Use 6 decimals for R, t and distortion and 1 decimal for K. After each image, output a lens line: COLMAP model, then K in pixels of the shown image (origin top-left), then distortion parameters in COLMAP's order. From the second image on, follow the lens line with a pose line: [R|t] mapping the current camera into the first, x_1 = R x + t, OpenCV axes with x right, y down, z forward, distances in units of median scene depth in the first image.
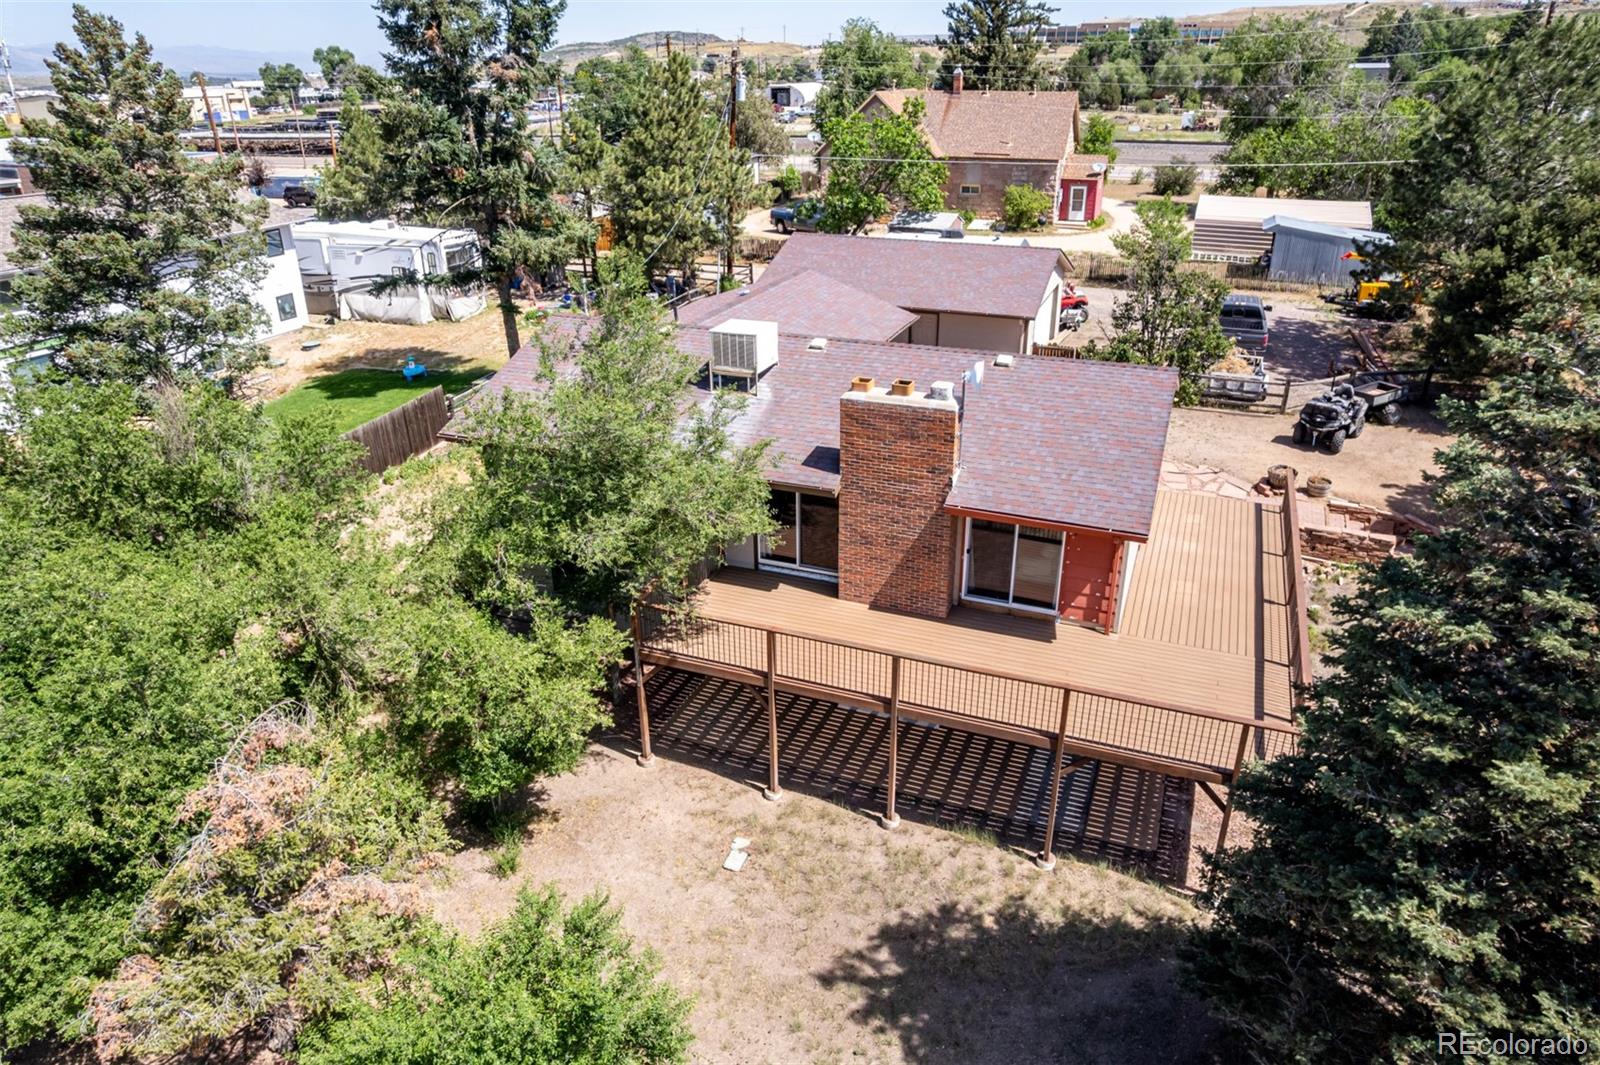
lens RADIAL K [[1032.6, 0, 800.0], [0, 1032.6, 532.5], [0, 0, 1]] dist [-0.085522, 0.071410]
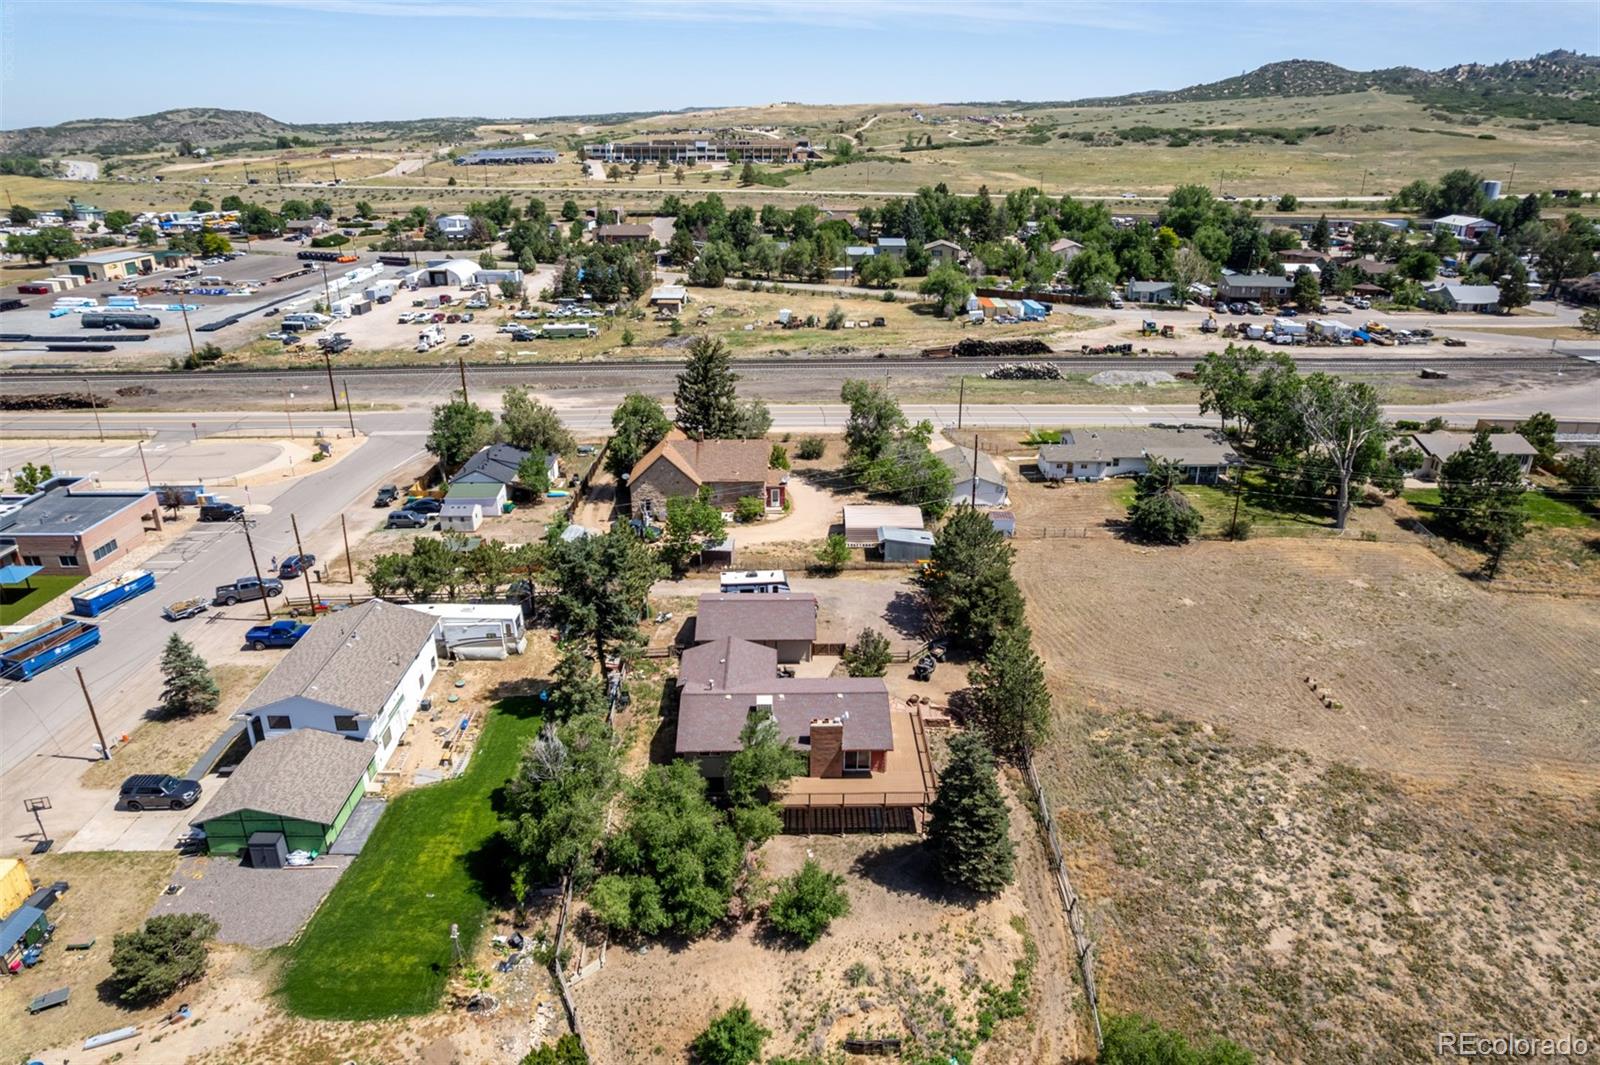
lens RADIAL K [[992.9, 0, 800.0], [0, 992.9, 532.5], [0, 0, 1]] dist [-0.073542, 0.066821]
pose [[0.922935, -0.134492, 0.360698, -1.128024], [0.154074, 0.987718, -0.025950, -0.696861], [-0.352778, 0.079525, 0.932322, -2.245291]]
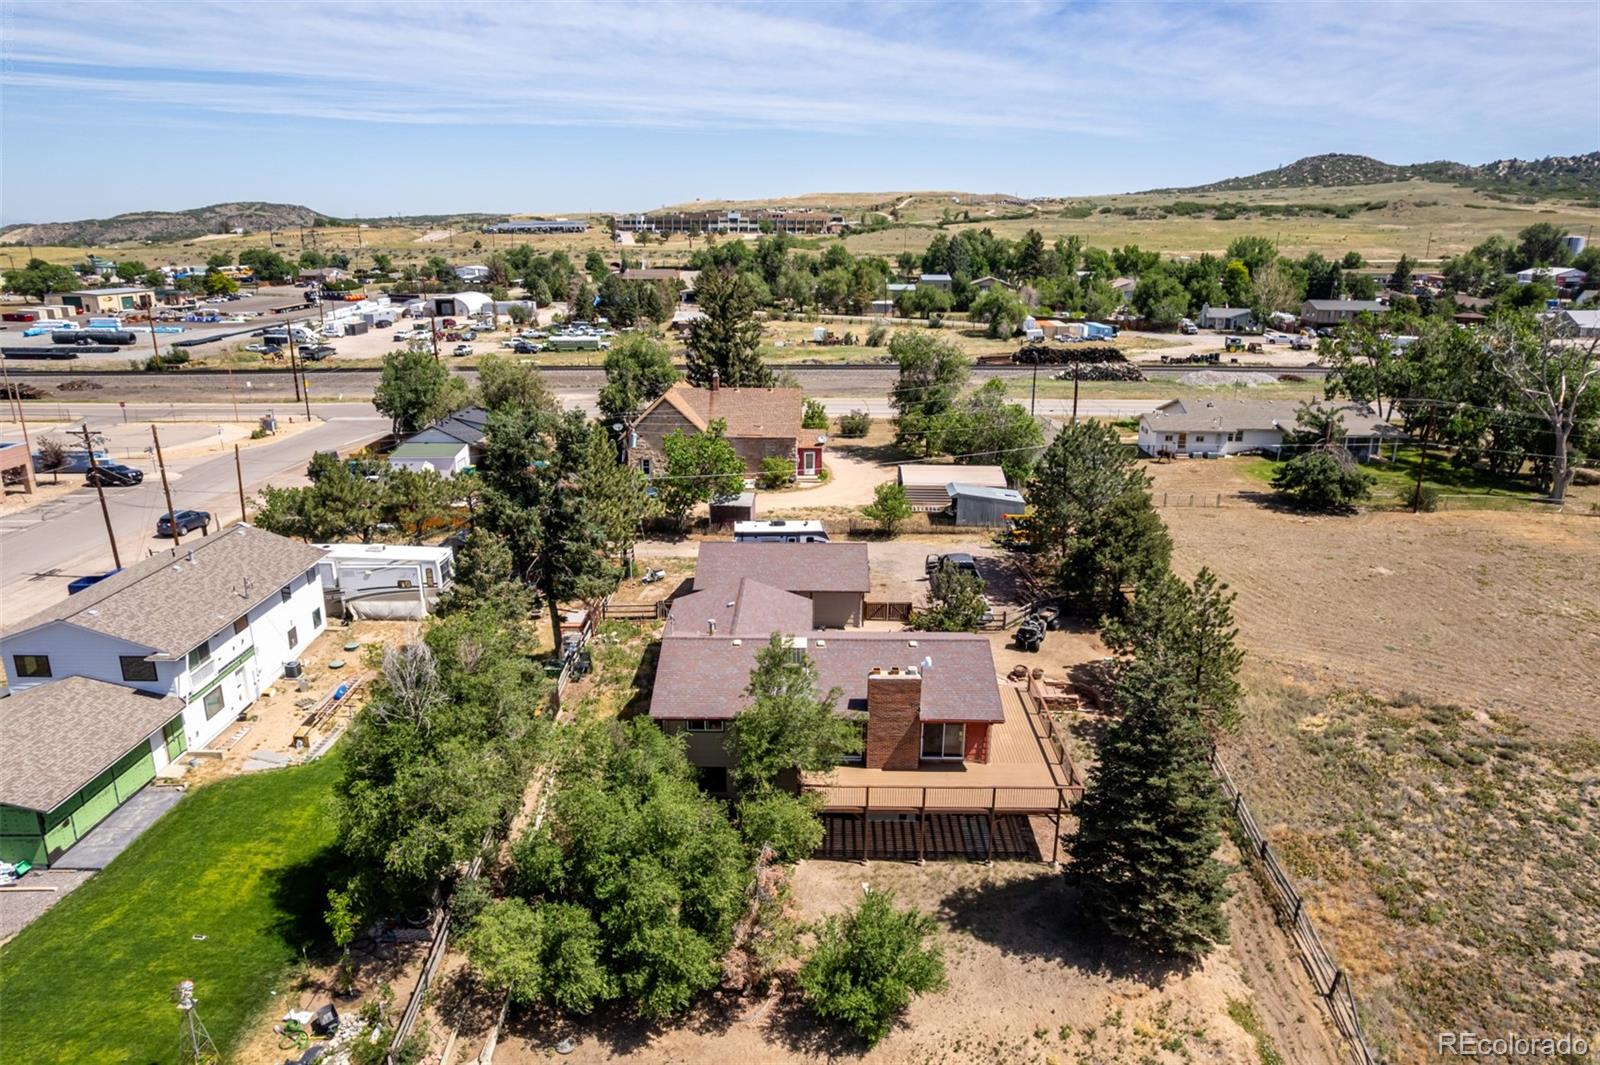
lens RADIAL K [[1022.6, 0, 802.8], [0, 1022.6, 530.8], [0, 0, 1]] dist [-0.084007, 0.078647]
pose [[0.933578, -0.088114, 0.347374, -0.806087], [0.138635, 0.982634, -0.123331, -0.184725], [-0.330474, 0.163297, 0.929581, -1.036914]]
